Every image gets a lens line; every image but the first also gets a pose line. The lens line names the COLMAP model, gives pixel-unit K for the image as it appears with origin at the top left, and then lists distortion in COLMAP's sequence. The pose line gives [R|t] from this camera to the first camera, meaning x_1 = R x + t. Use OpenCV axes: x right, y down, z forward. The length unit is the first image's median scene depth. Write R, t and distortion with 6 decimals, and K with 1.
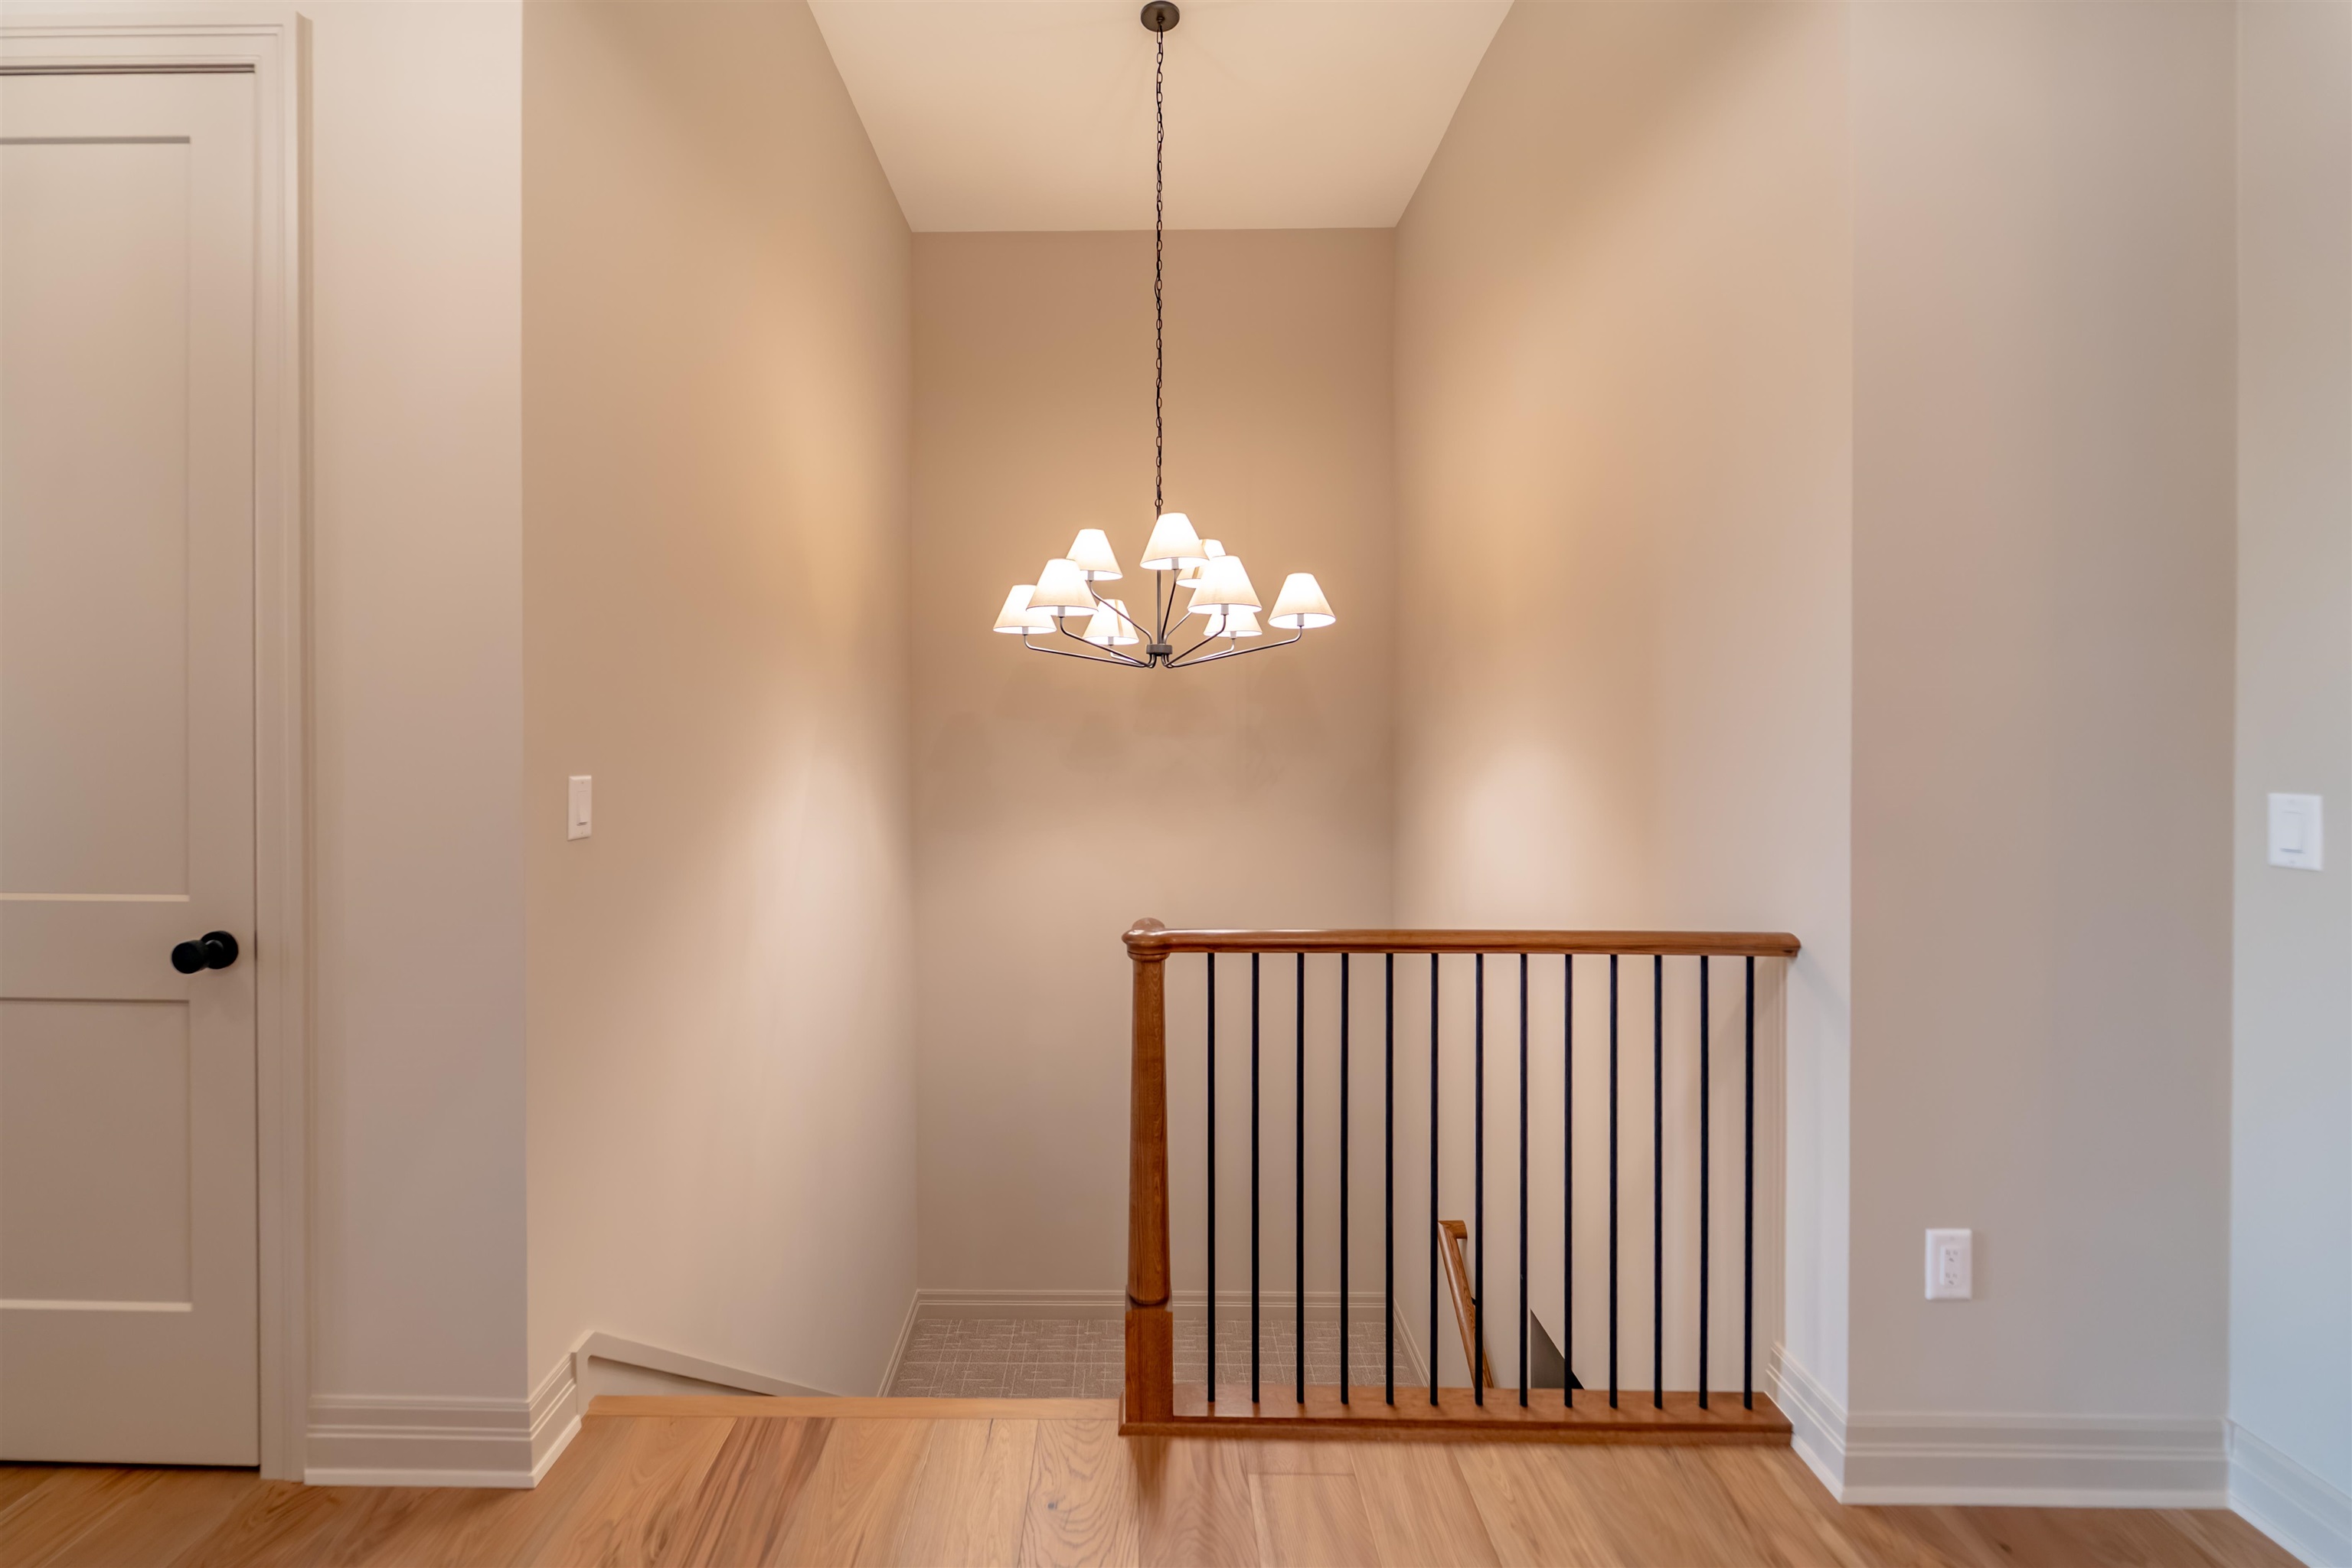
lens RADIAL K [[978.1, 0, 1176.0], [0, 978.1, 784.0], [0, 0, 1]] dist [-0.000019, 0.000004]
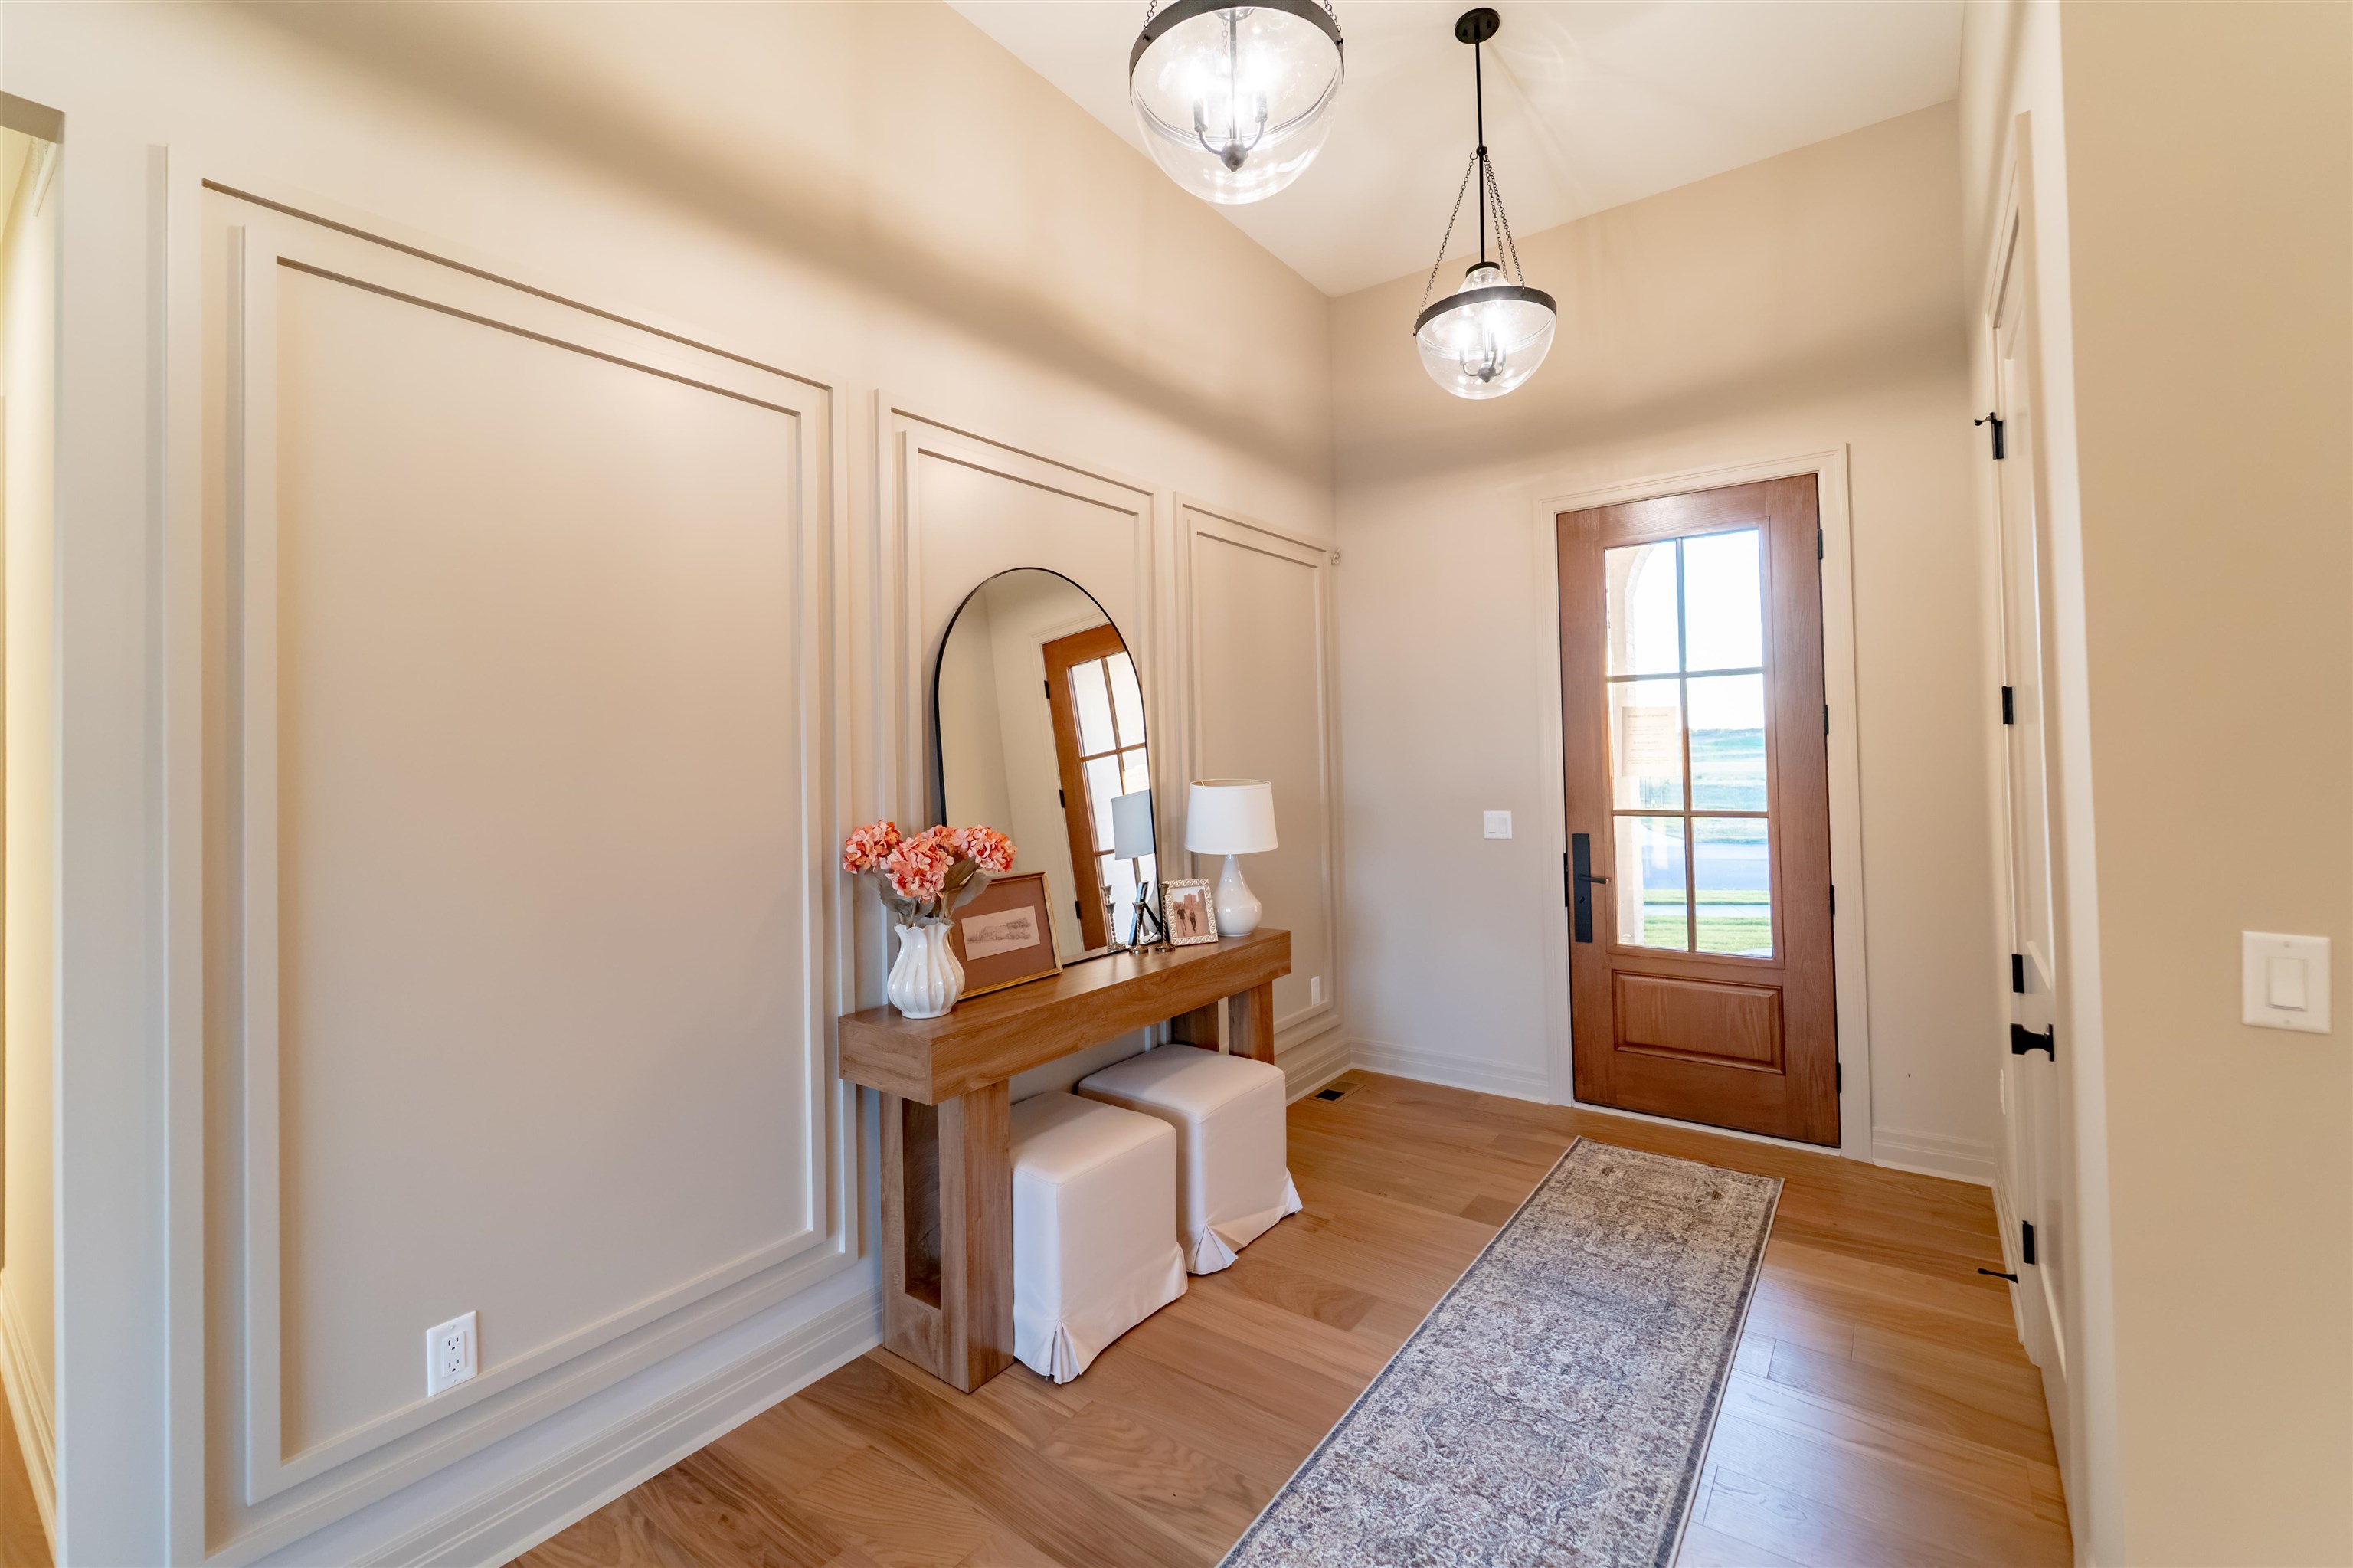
lens RADIAL K [[975.6, 0, 1176.2], [0, 975.6, 723.9], [0, 0, 1]] dist [0.002317, 0.000227]
pose [[-0.584687, -0.001525, -0.811258, 0.382567], [0.019887, 0.999671, -0.016212, -0.160354], [0.811015, -0.025612, -0.584464, 0.800023]]
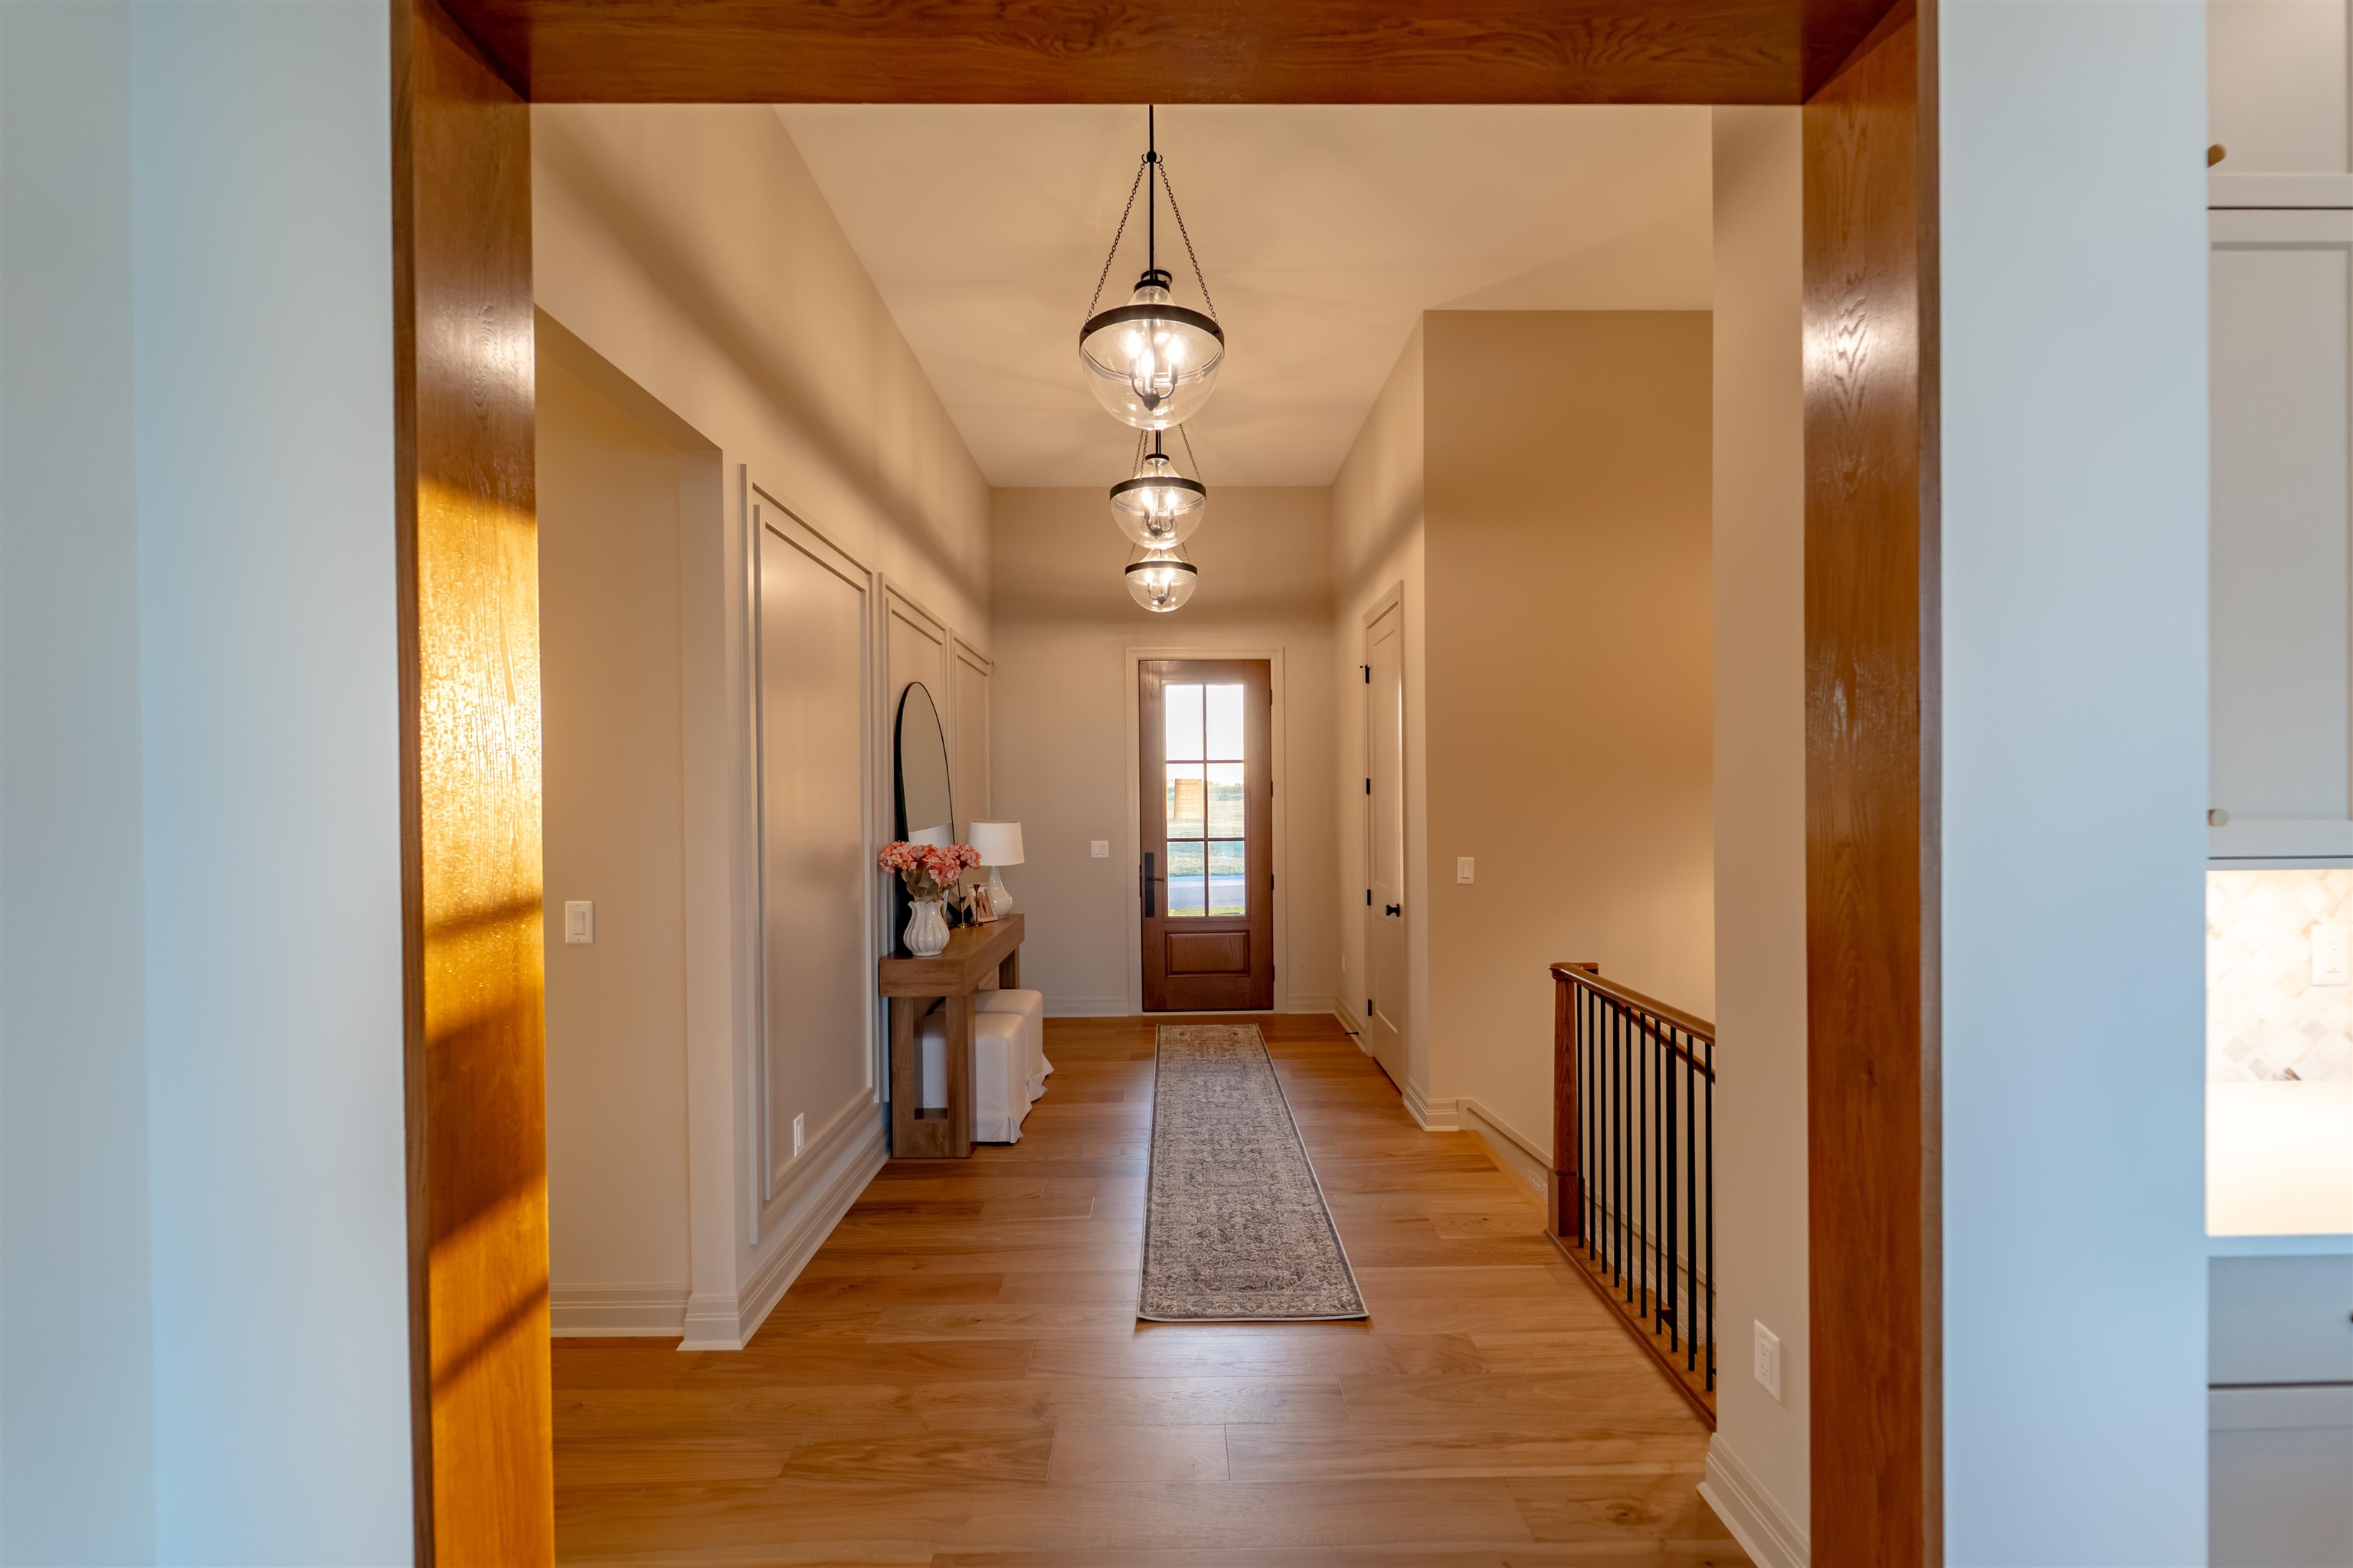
lens RADIAL K [[978.6, 0, 1176.5], [0, 978.6, 784.0], [0, 0, 1]] dist [-0.000019, 0.000004]
pose [[0.030179, -0.001990, -0.999543, 1.791188], [-0.004820, 0.999986, -0.002136, -0.184581], [0.999533, 0.004882, 0.030169, 0.230475]]
